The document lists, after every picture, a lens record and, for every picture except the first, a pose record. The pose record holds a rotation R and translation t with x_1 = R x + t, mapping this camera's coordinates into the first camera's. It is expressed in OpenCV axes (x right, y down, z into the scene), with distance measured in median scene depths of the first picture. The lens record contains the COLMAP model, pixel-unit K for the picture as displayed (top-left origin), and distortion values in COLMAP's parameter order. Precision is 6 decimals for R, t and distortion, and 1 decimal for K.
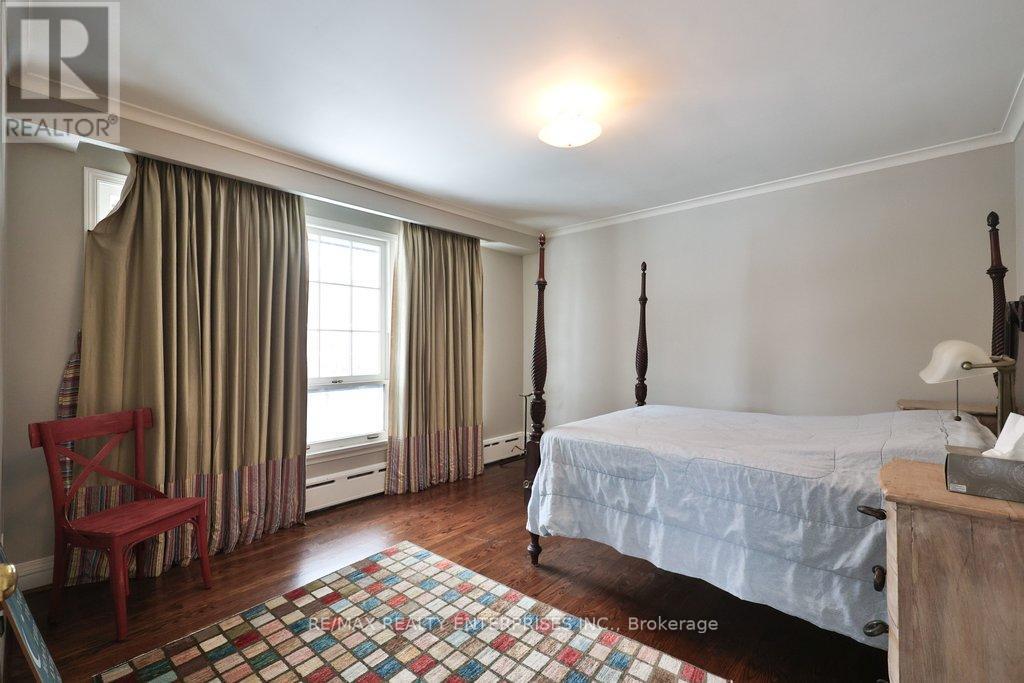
lens RADIAL K [[441.8, 0, 512.0], [0, 441.8, 341.5], [0, 0, 1]] dist [-0.000697, -0.000172]
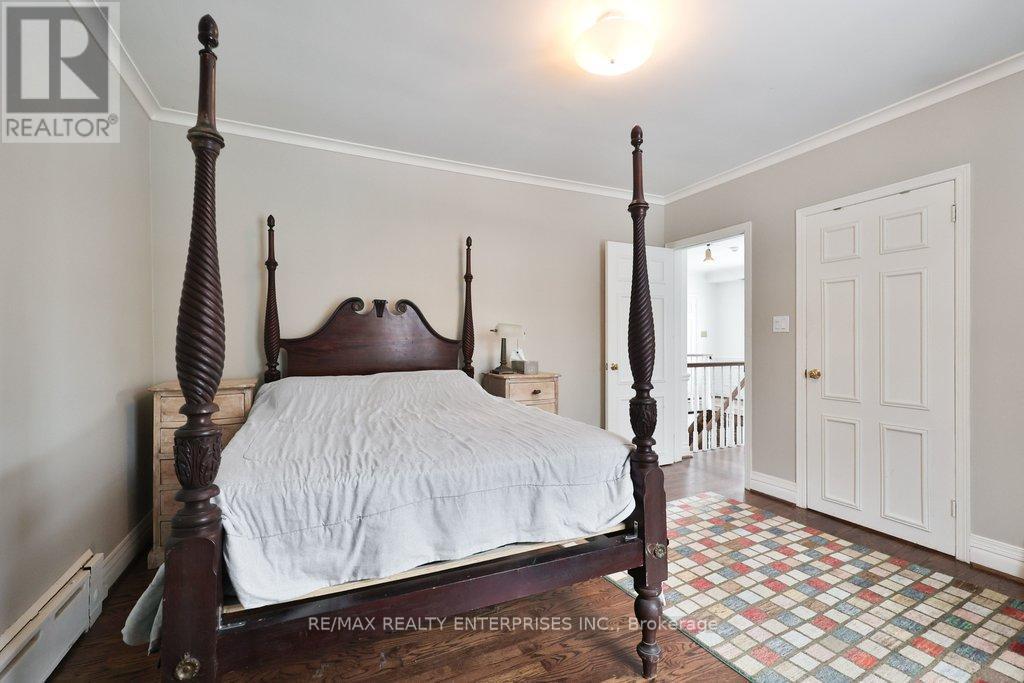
lens RADIAL K [[441.8, 0, 512.0], [0, 441.8, 341.5], [0, 0, 1]] dist [-0.000697, -0.000172]
pose [[-0.921549, 0.003130, 0.388250, -0.011604], [-0.003457, 0.999862, -0.016267, 0.082790], [-0.388248, -0.016333, -0.921410, 2.008068]]
